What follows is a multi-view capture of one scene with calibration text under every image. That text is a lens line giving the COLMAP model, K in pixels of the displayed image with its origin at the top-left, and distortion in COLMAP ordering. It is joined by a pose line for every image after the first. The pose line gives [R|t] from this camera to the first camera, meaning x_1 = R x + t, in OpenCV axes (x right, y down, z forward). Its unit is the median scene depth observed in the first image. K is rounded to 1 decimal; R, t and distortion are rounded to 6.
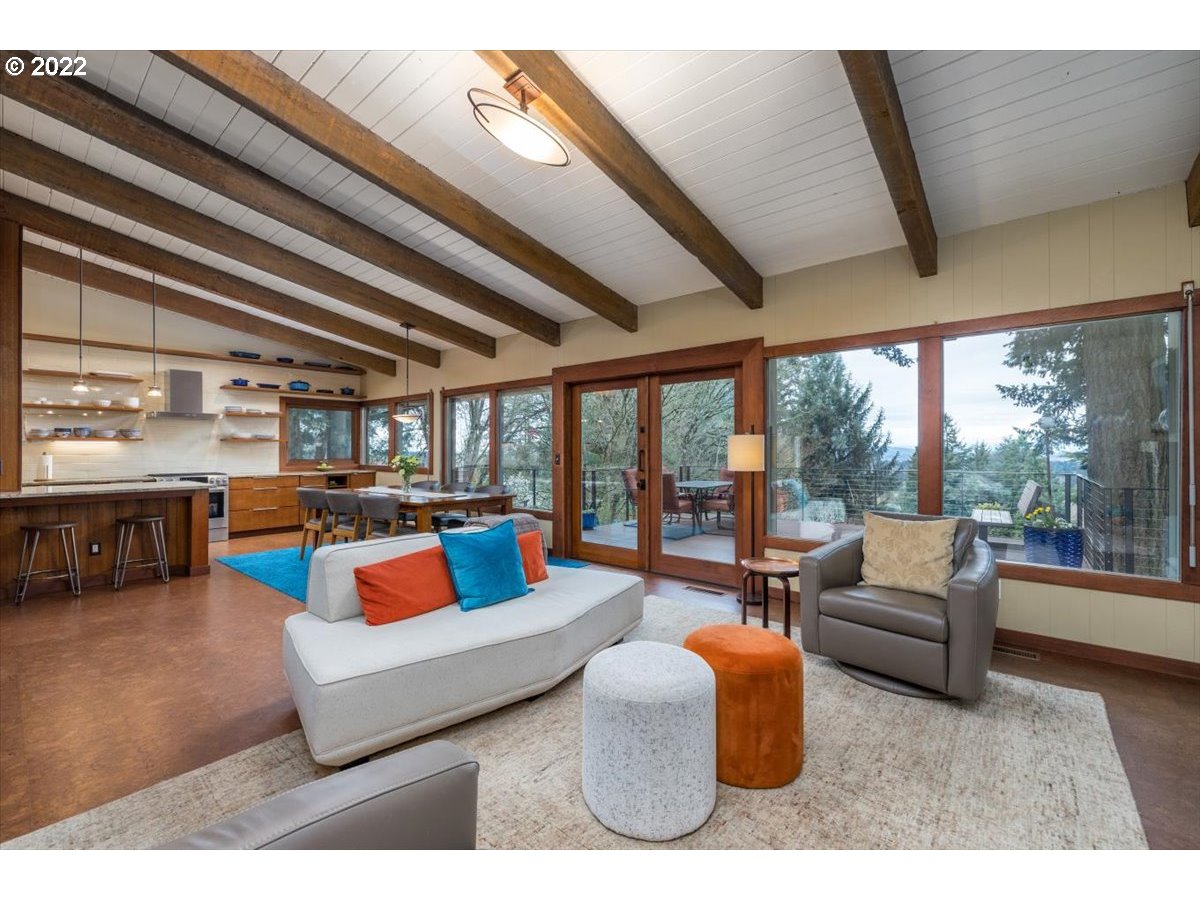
lens RADIAL K [[507.5, 0, 600.6], [0, 507.5, 445.7], [0, 0, 1]] dist [-0.001178, -0.000109]
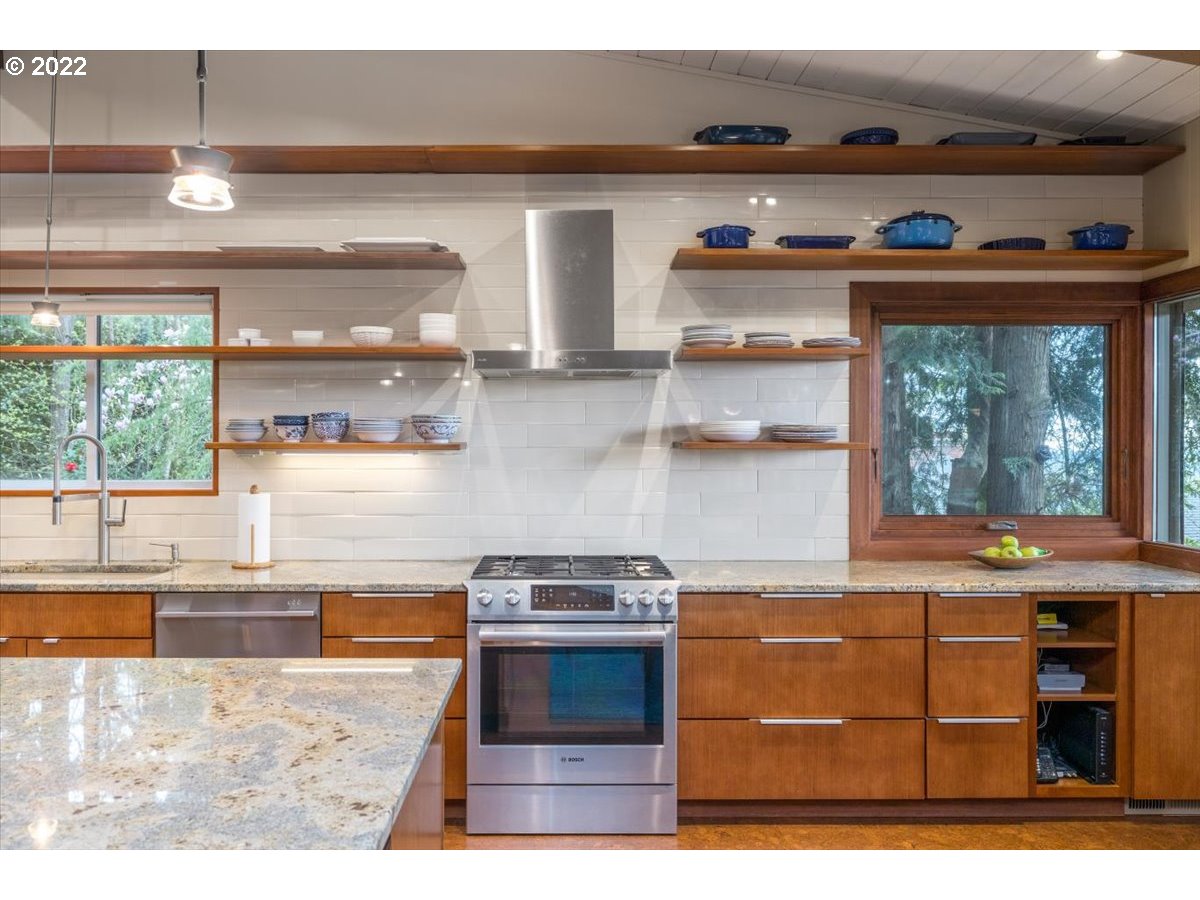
lens RADIAL K [[910.9, 0, 554.0], [0, 910.9, 447.2], [0, 0, 1]] dist [-0.004460, 0.006150]
pose [[0.643021, 0.003244, -0.765842, -0.393106], [0.003583, 0.999967, 0.007245, -0.013986], [0.765840, -0.007402, 0.642988, 0.614112]]
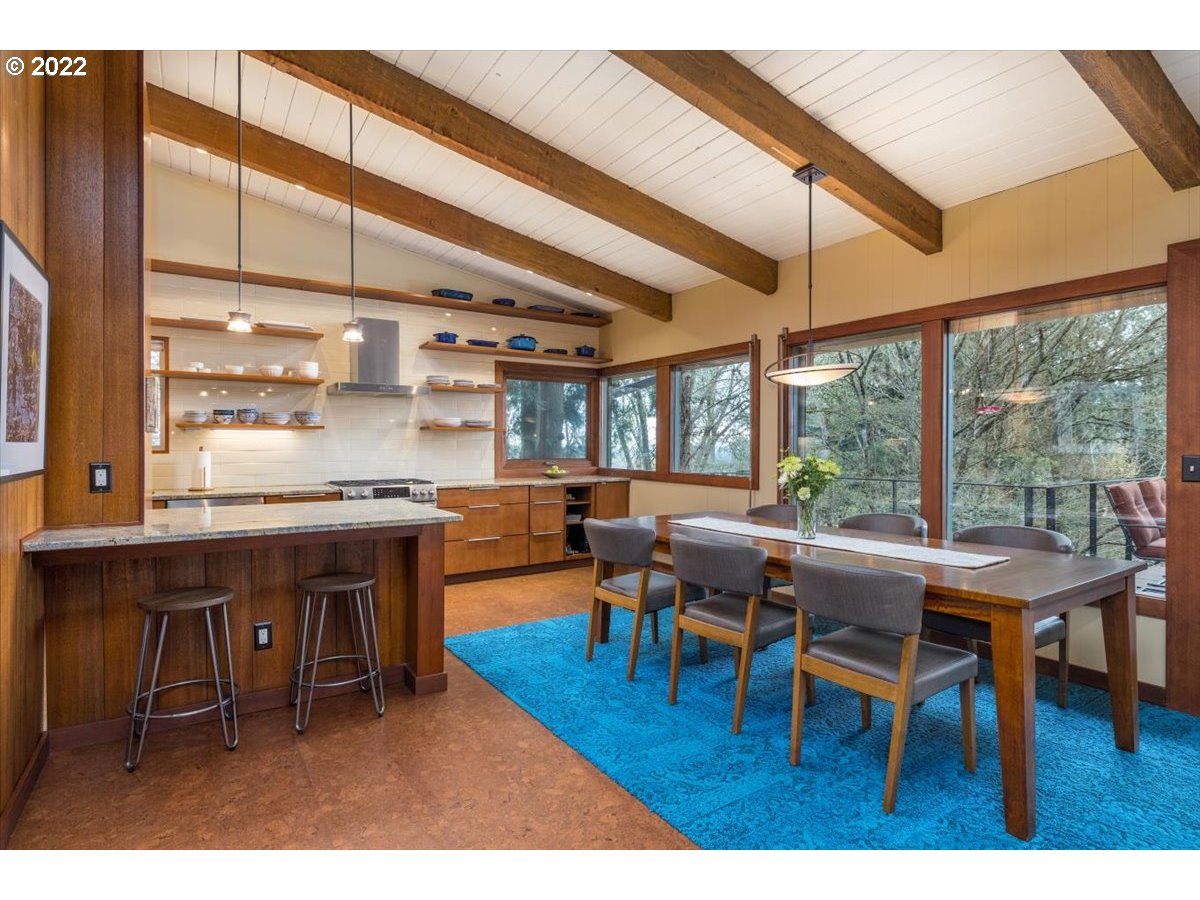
lens RADIAL K [[617.5, 0, 600.0], [0, 617.5, 450.0], [0, 0, 1]] dist [-0.006434, -0.000117]
pose [[0.958580, 0.005801, -0.284765, -0.307690], [-0.000803, 0.999844, 0.017665, 0.002352], [0.284823, -0.016705, 0.958435, 0.313081]]
